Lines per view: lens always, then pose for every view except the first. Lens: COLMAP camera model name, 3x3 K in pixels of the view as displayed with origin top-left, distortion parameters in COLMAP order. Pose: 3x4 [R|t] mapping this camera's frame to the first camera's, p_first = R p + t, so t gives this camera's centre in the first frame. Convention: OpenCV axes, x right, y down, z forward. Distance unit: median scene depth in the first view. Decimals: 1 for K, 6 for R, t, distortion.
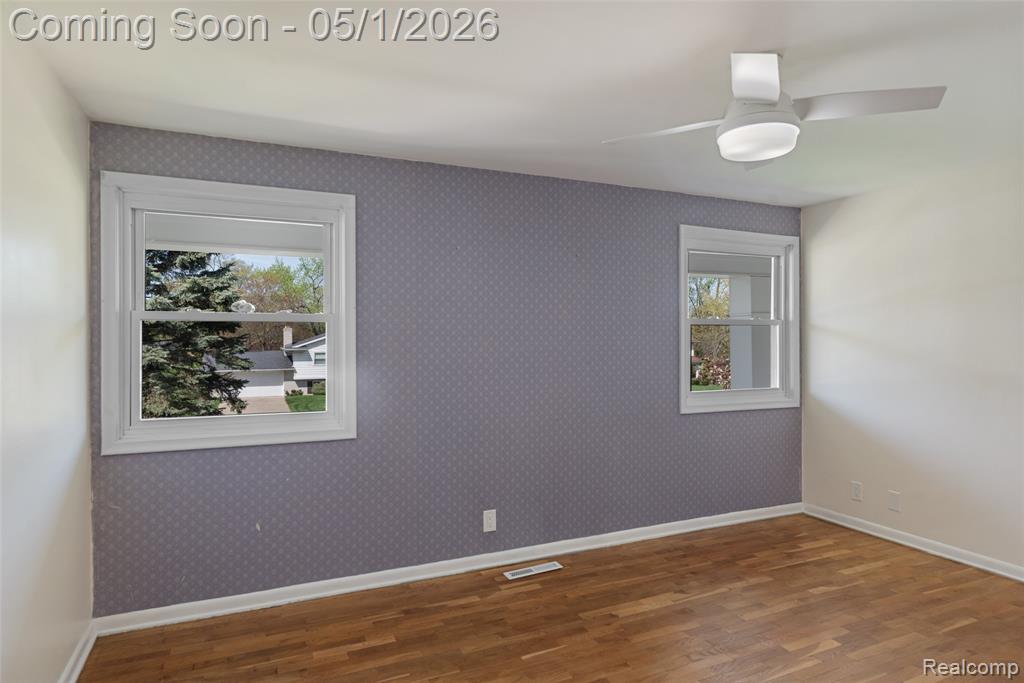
lens RADIAL K [[597.2, 0, 517.8], [0, 597.2, 334.4], [0, 0, 1]] dist [-0.007102, 0.000008]
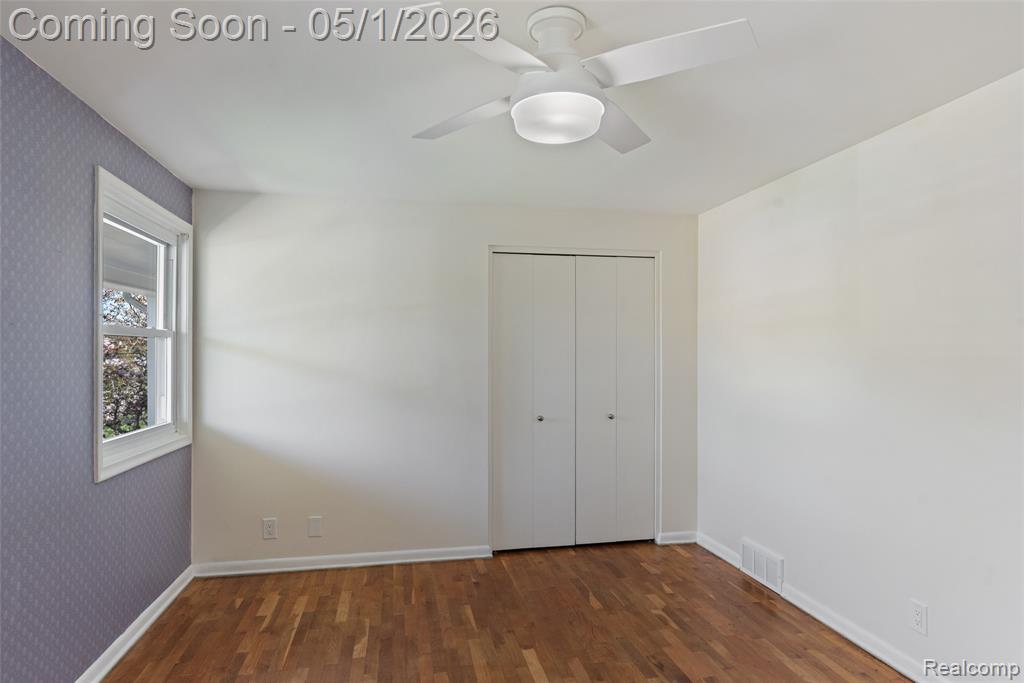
lens RADIAL K [[597.2, 0, 509.3], [0, 597.2, 349.4], [0, 0, 1]] dist [-0.007102, 0.000008]
pose [[0.246865, 0.002957, 0.969045, -0.219482], [0.007764, 0.999957, -0.005029, 0.007268], [-0.969019, 0.008765, 0.246832, 0.490523]]
